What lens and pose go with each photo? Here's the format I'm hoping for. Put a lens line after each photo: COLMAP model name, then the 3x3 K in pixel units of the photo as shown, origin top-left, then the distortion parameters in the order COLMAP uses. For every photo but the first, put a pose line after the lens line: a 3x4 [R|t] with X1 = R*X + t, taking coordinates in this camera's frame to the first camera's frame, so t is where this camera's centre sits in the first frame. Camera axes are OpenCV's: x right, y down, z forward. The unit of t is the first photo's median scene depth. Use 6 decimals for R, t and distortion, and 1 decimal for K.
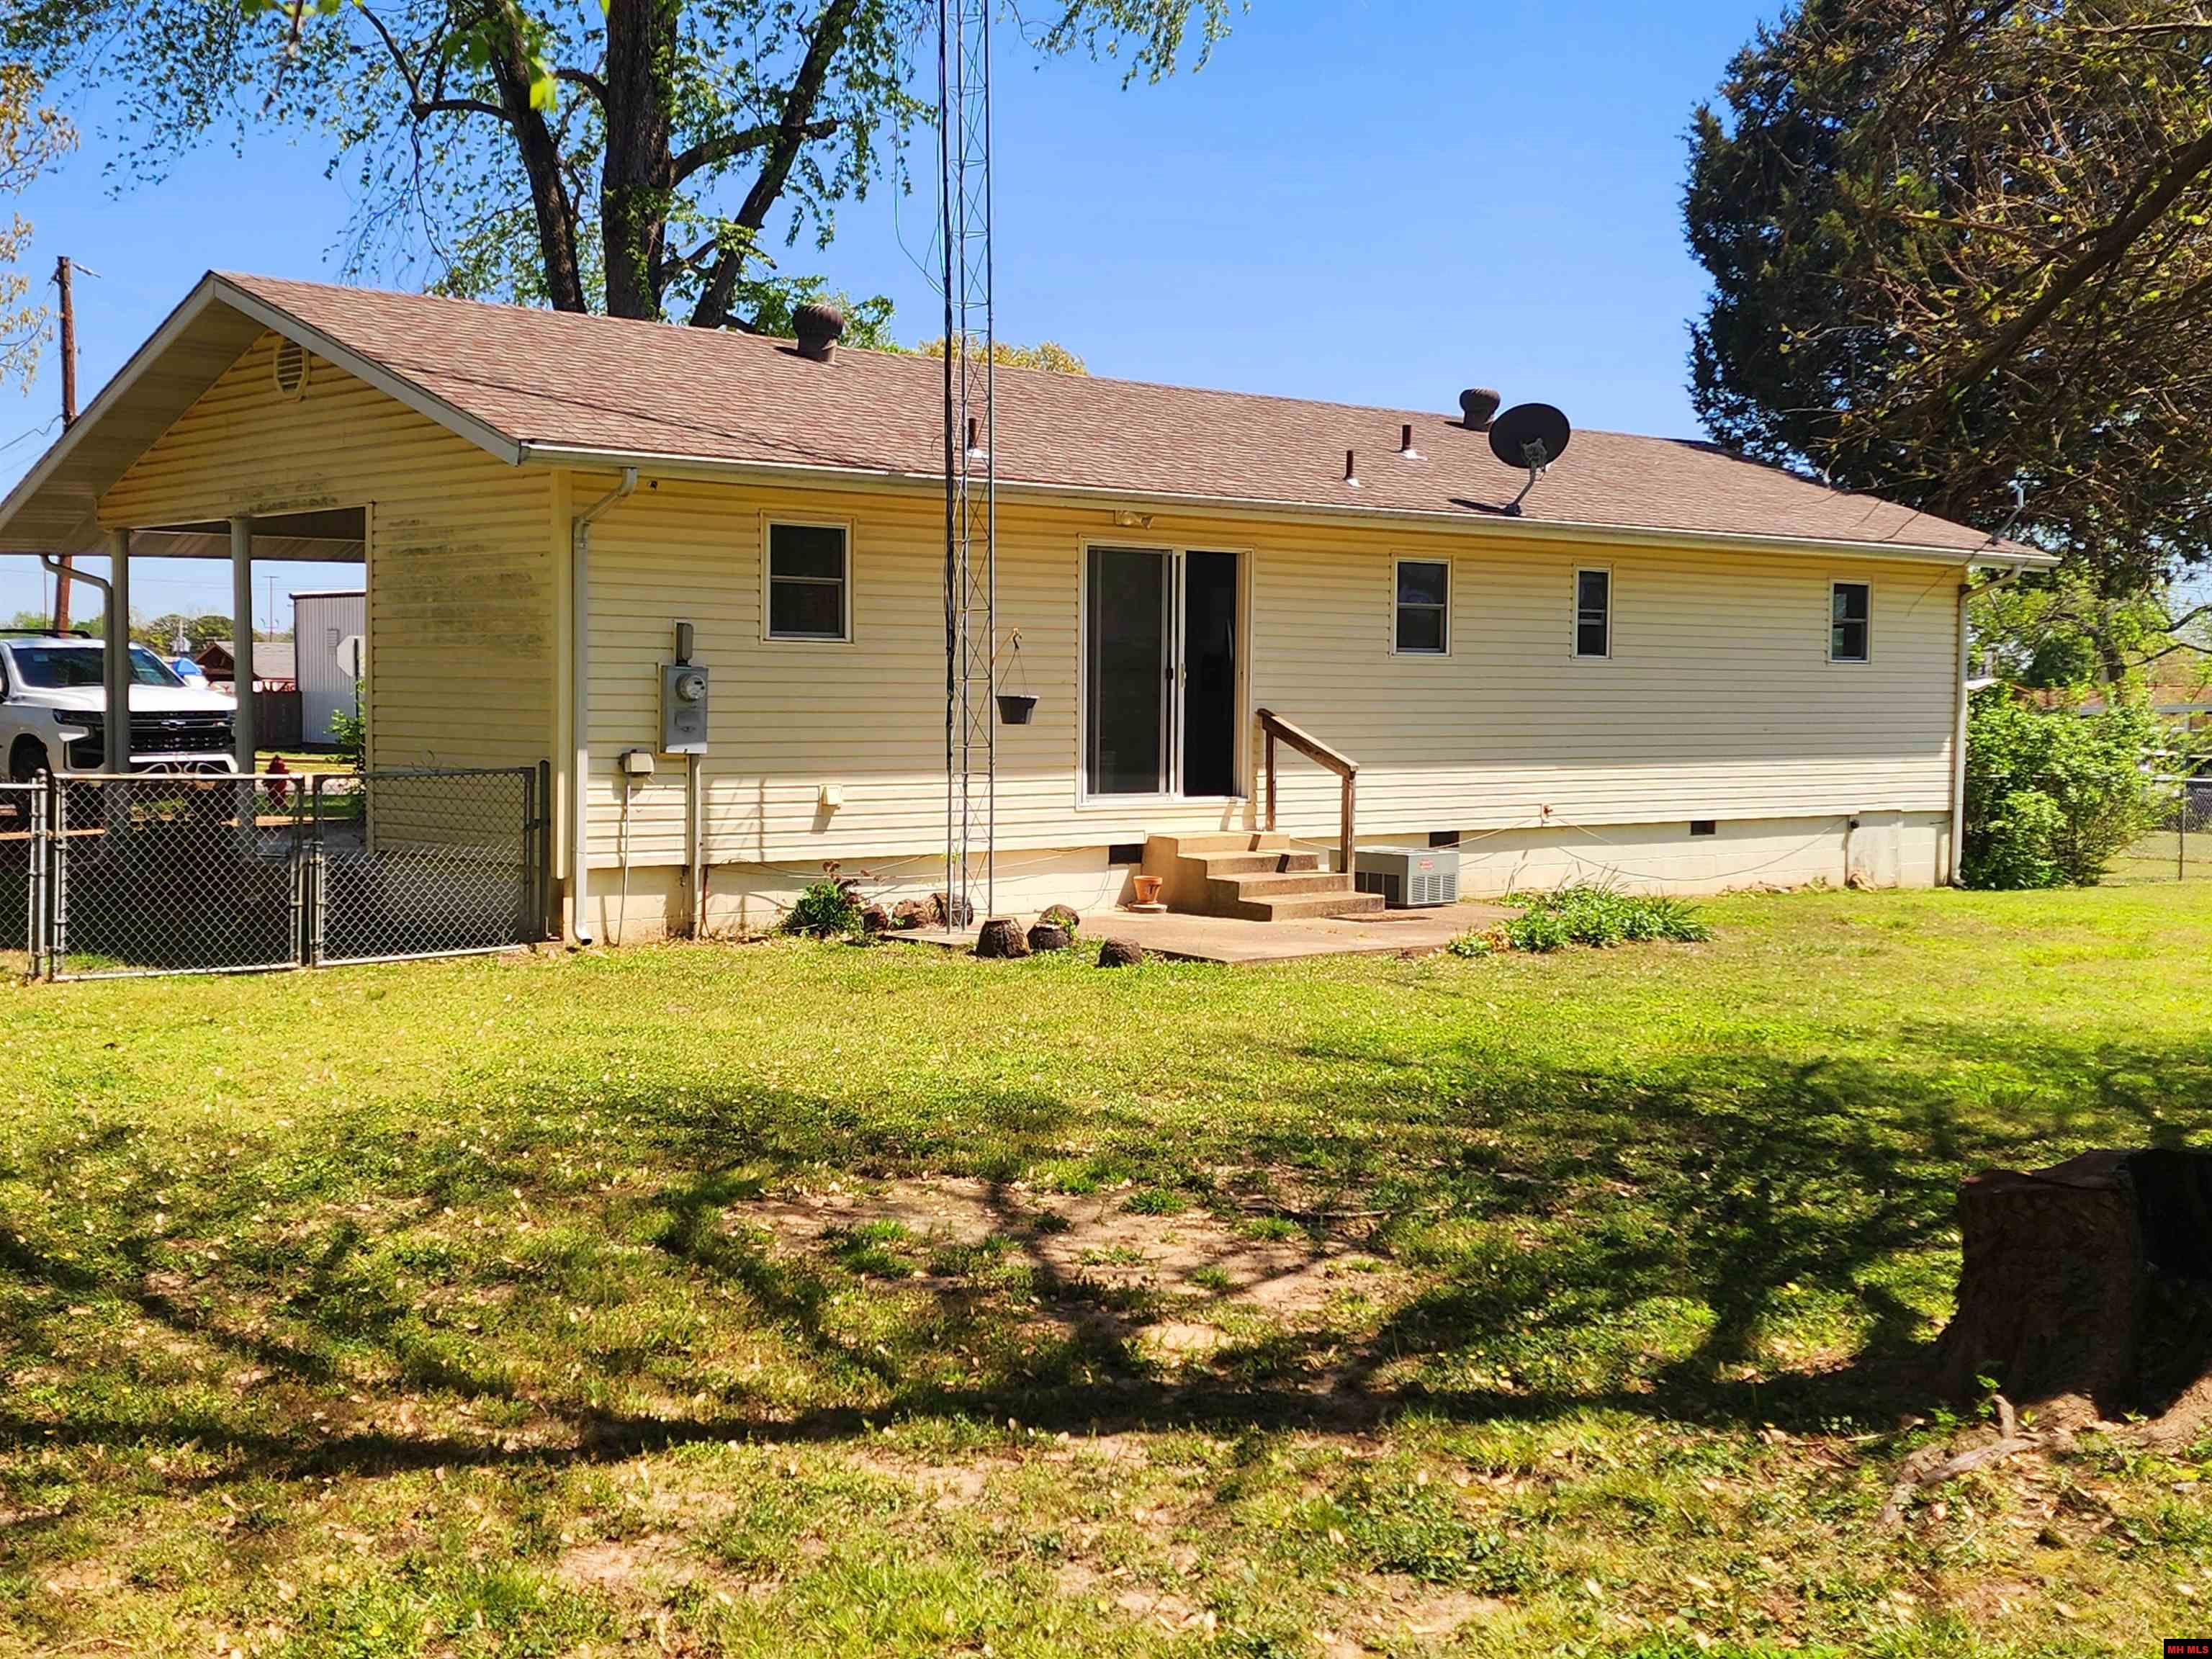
lens RADIAL K [[2509.1, 0, 1106.0], [0, 2509.1, 829.5], [0, 0, 1]] dist [0.125444, -0.010321]
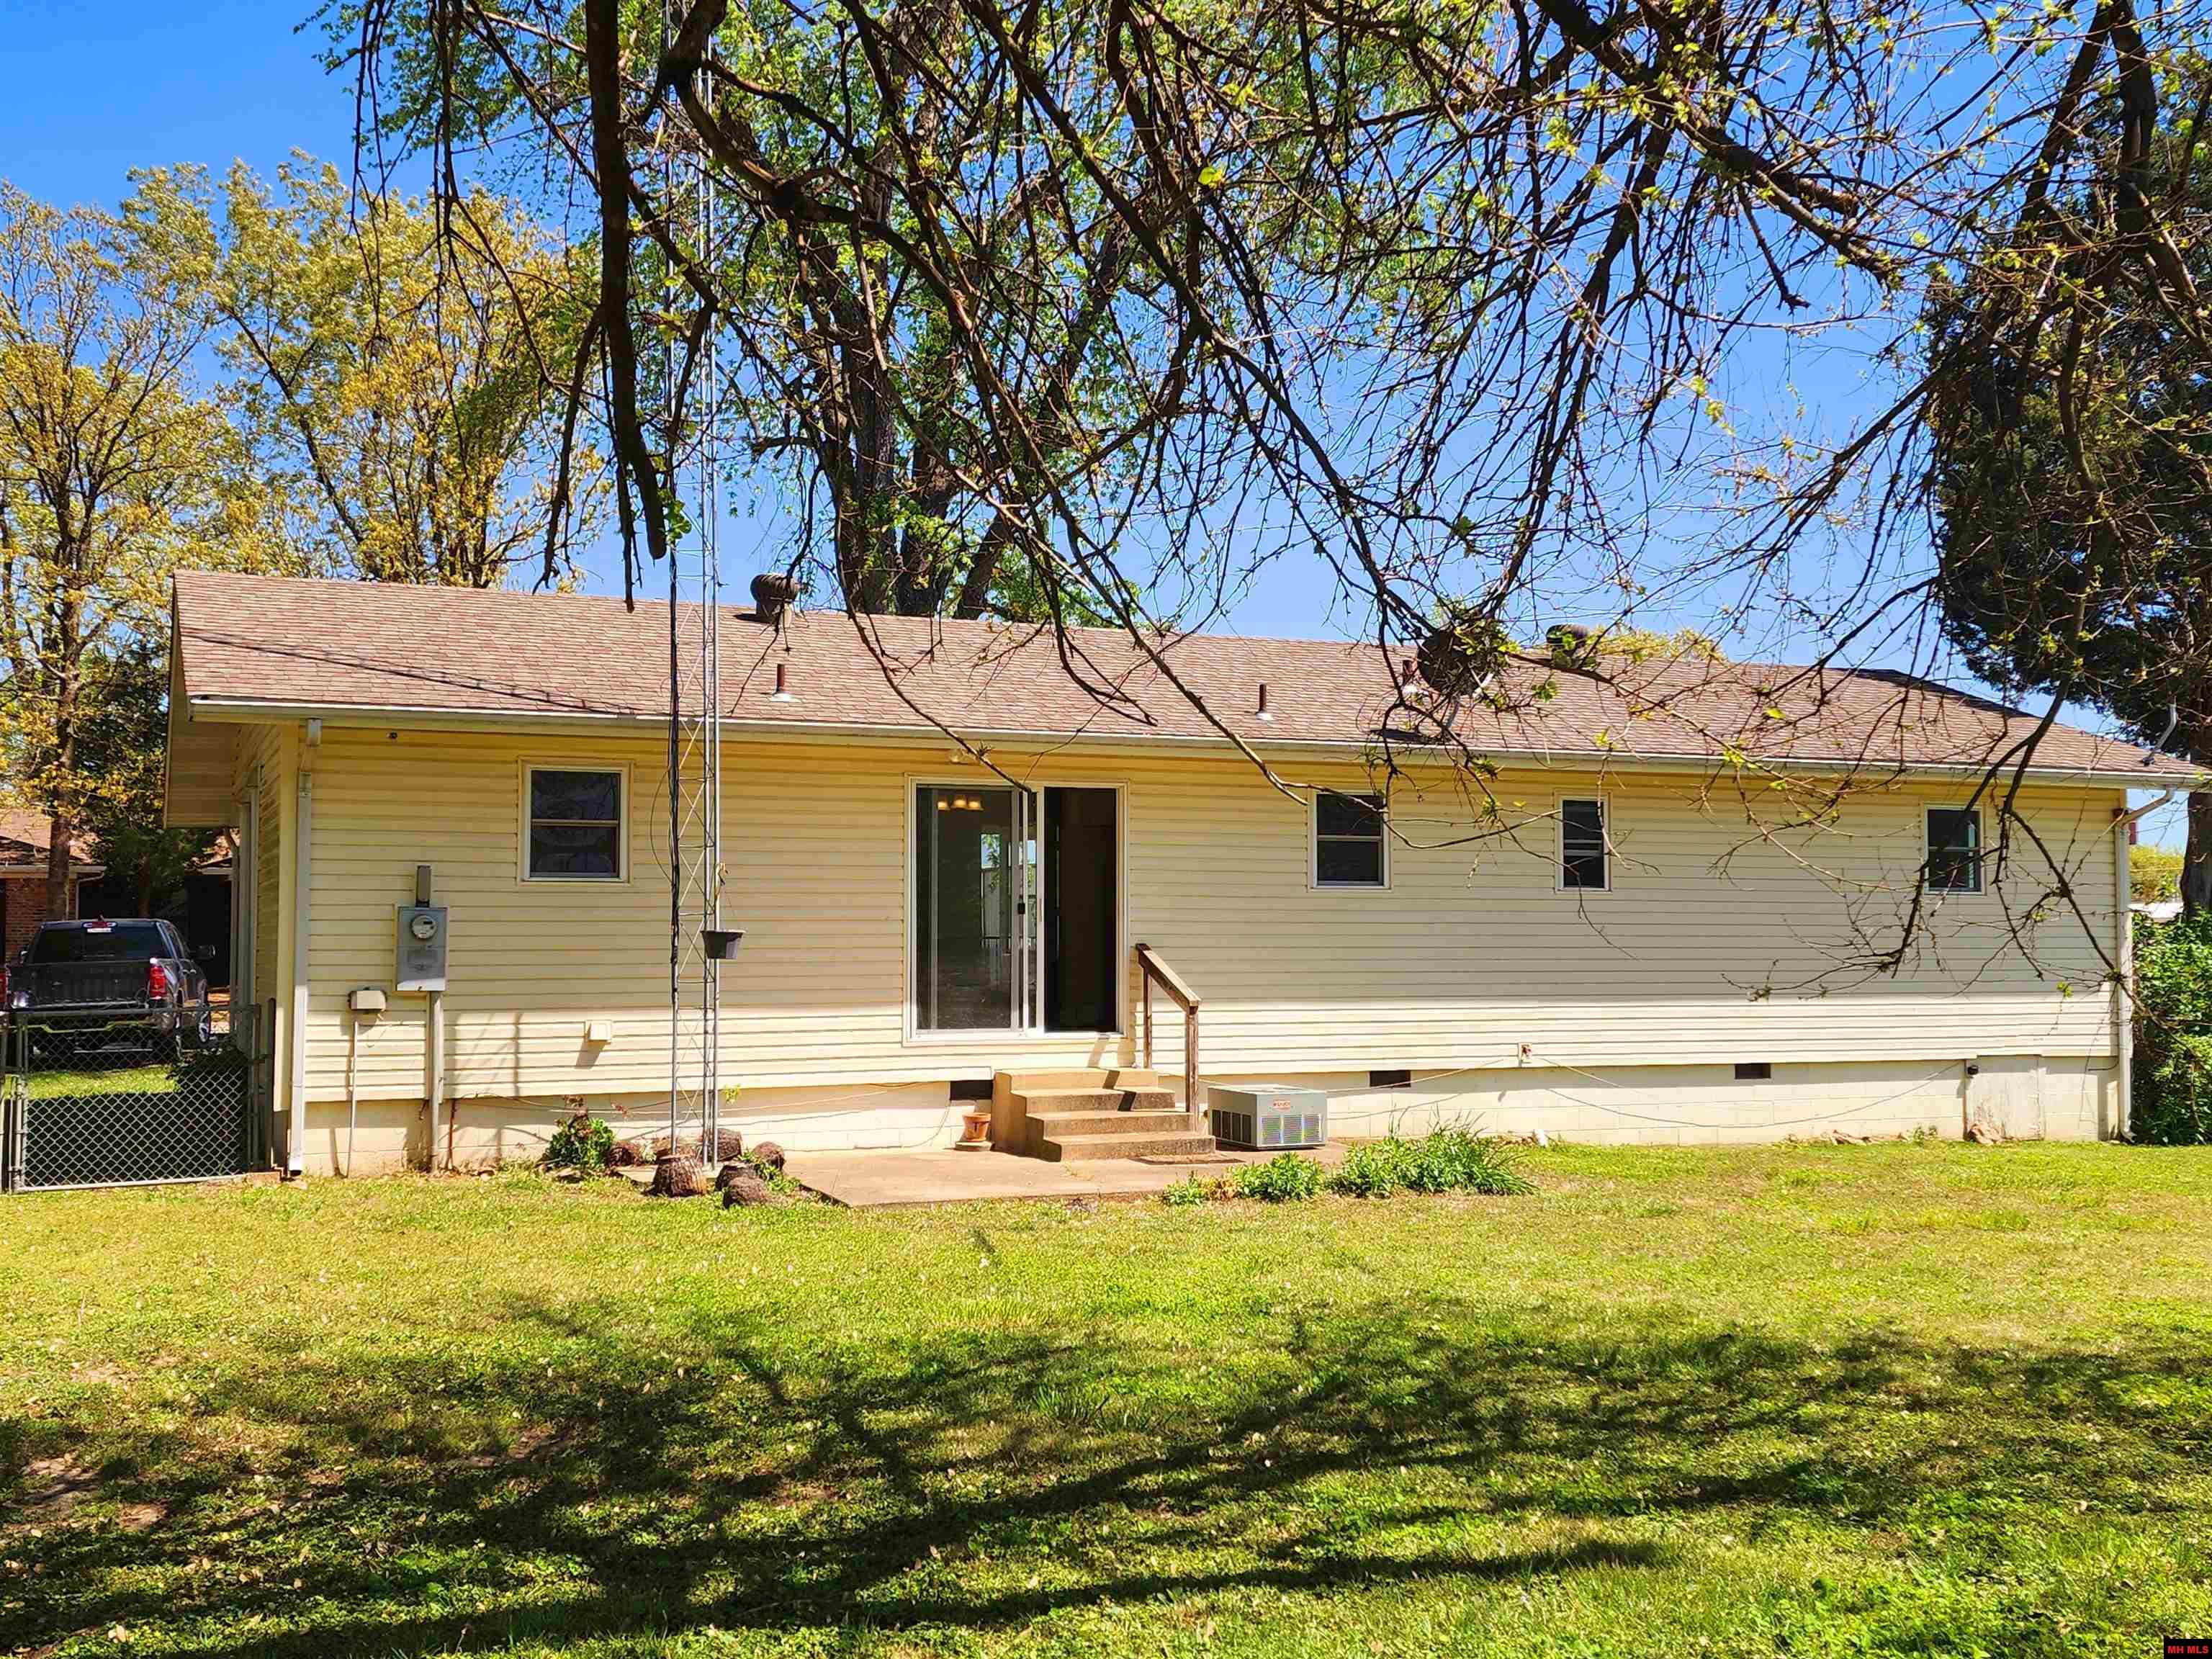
lens RADIAL K [[2195.8, 0, 1106.0], [0, 2195.8, 829.5], [0, 0, 1]] dist [0.170986, -0.370408]
pose [[0.954601, -0.024031, -0.296918, 0.328573], [-0.007566, 0.994464, -0.104809, -0.001939], [0.297792, 0.102297, 0.949134, 0.179214]]
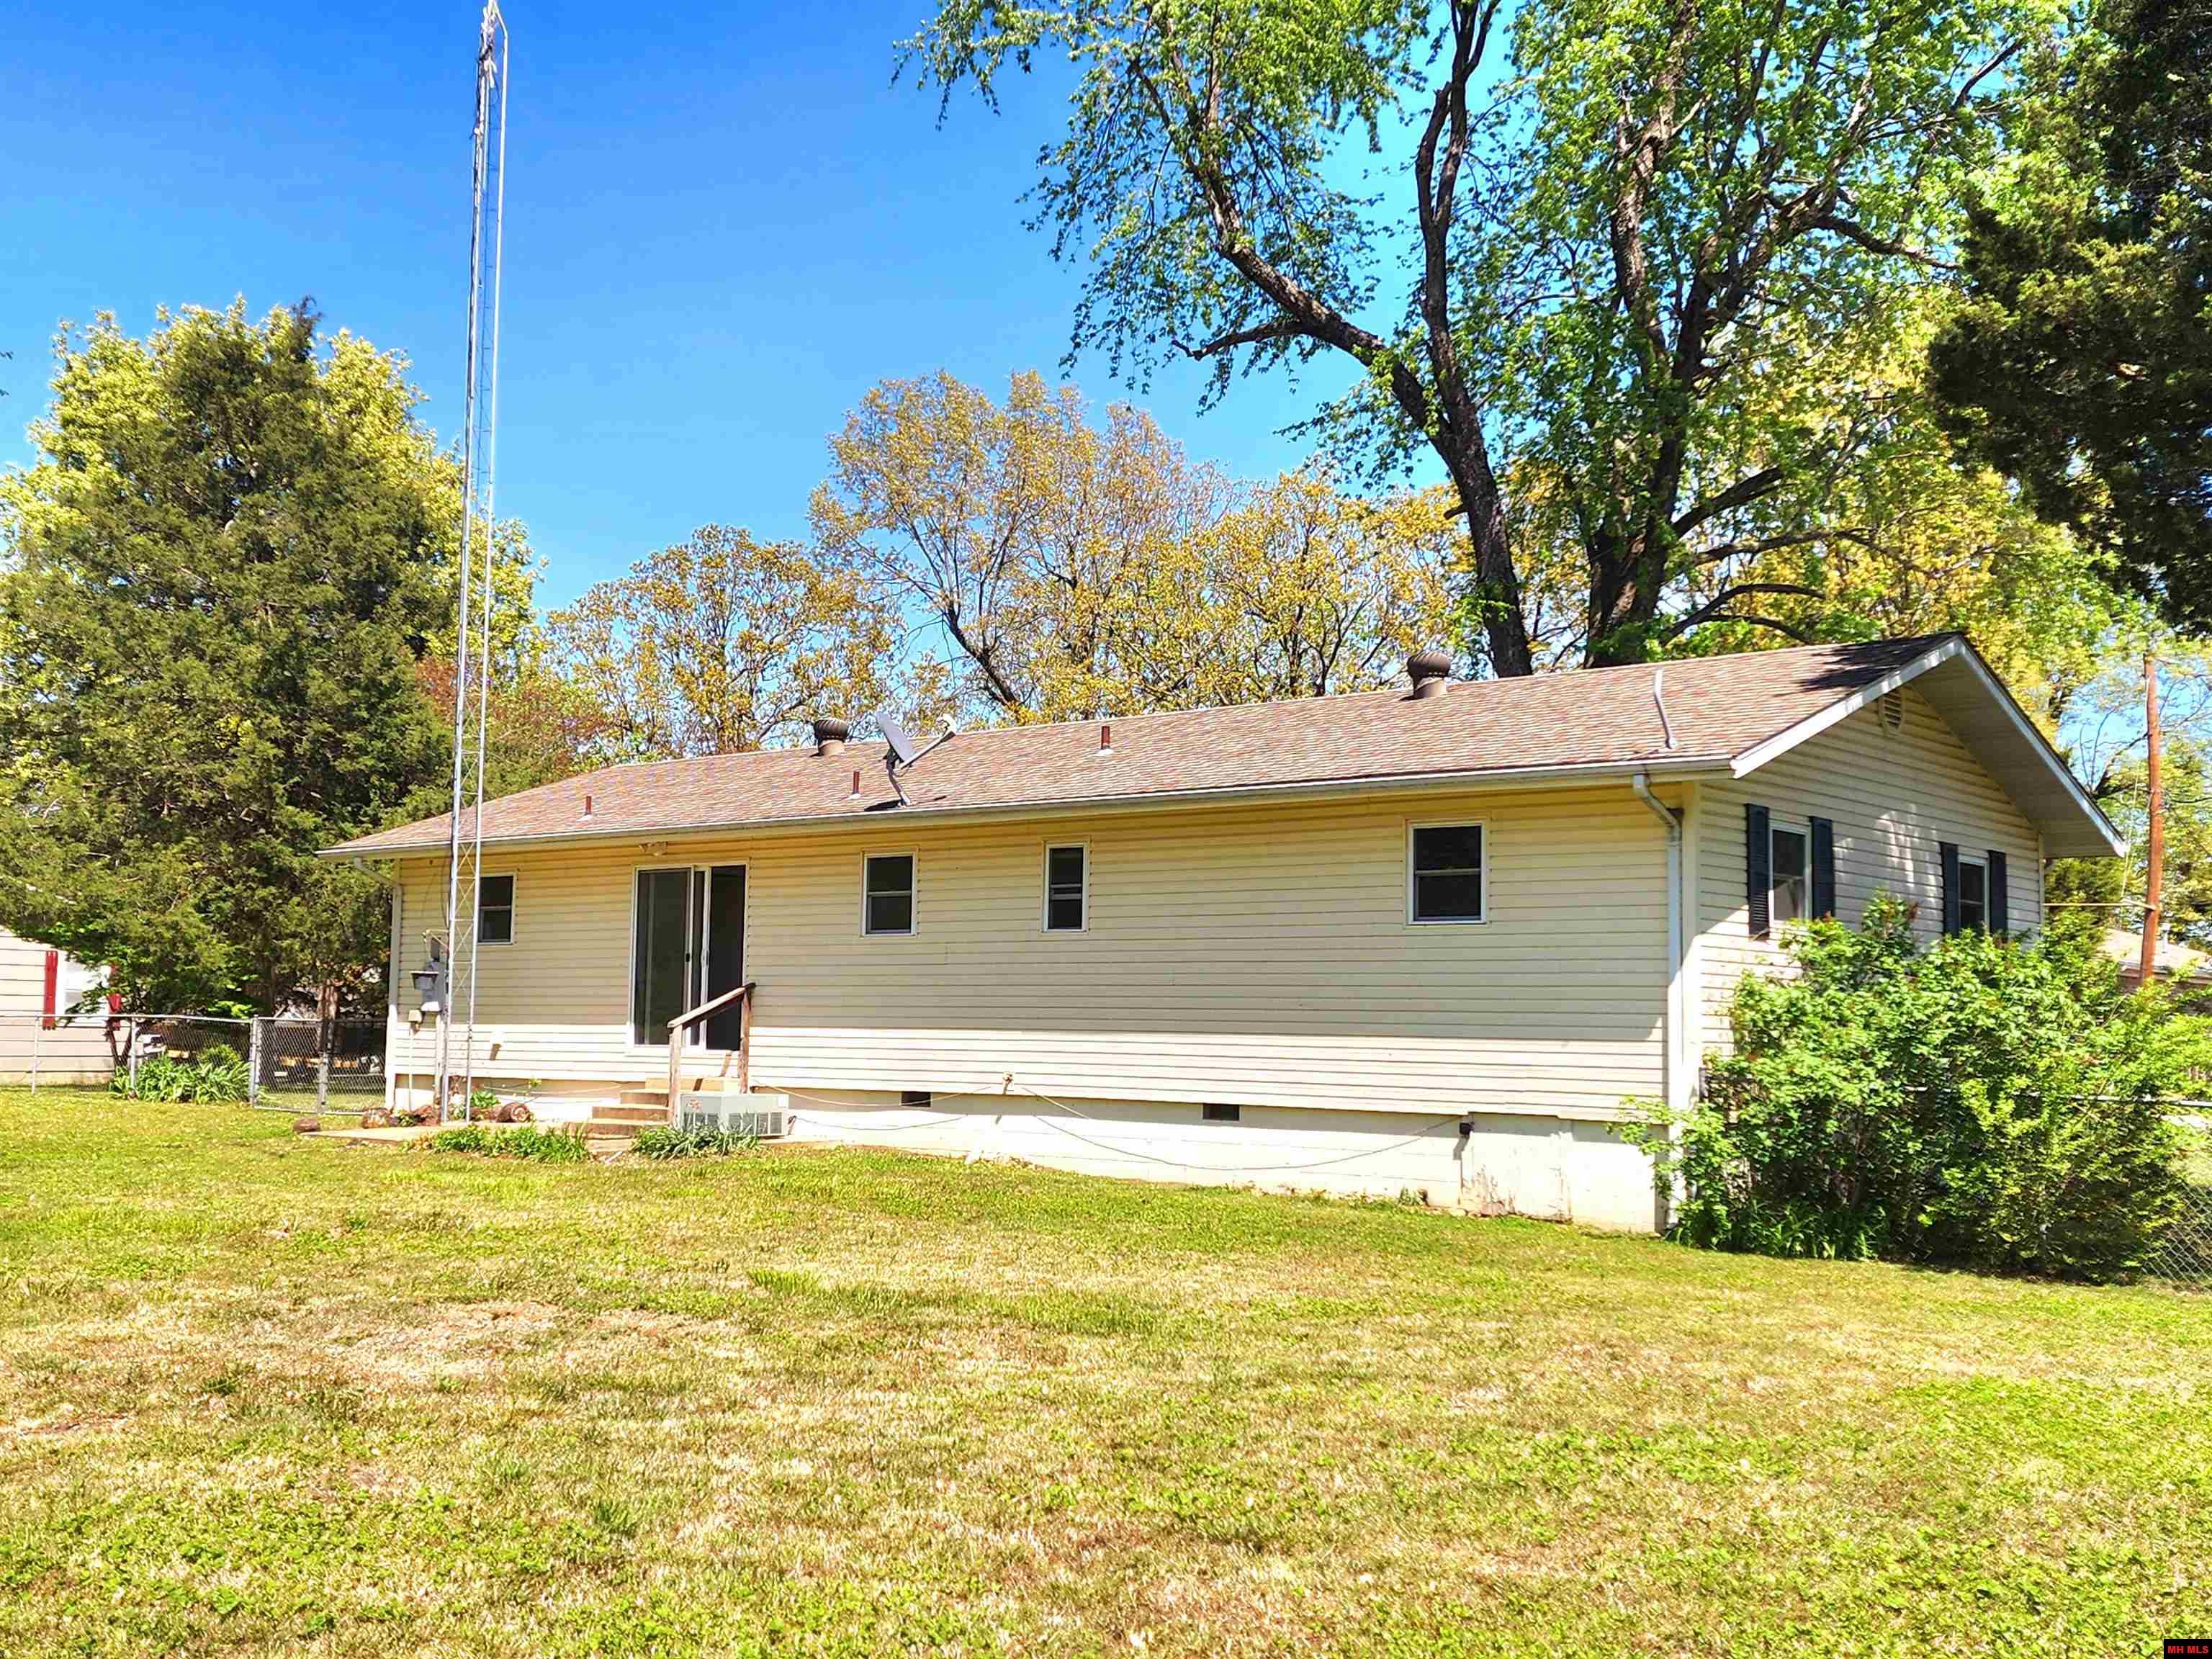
lens RADIAL K [[2509.1, 0, 1106.0], [0, 2509.1, 829.5], [0, 0, 1]] dist [0.125444, -0.010321]
pose [[0.117837, -0.067509, -0.990736, 1.467868], [-0.050135, 0.996010, -0.073832, -0.042869], [0.991767, 0.058371, 0.113982, 1.097703]]
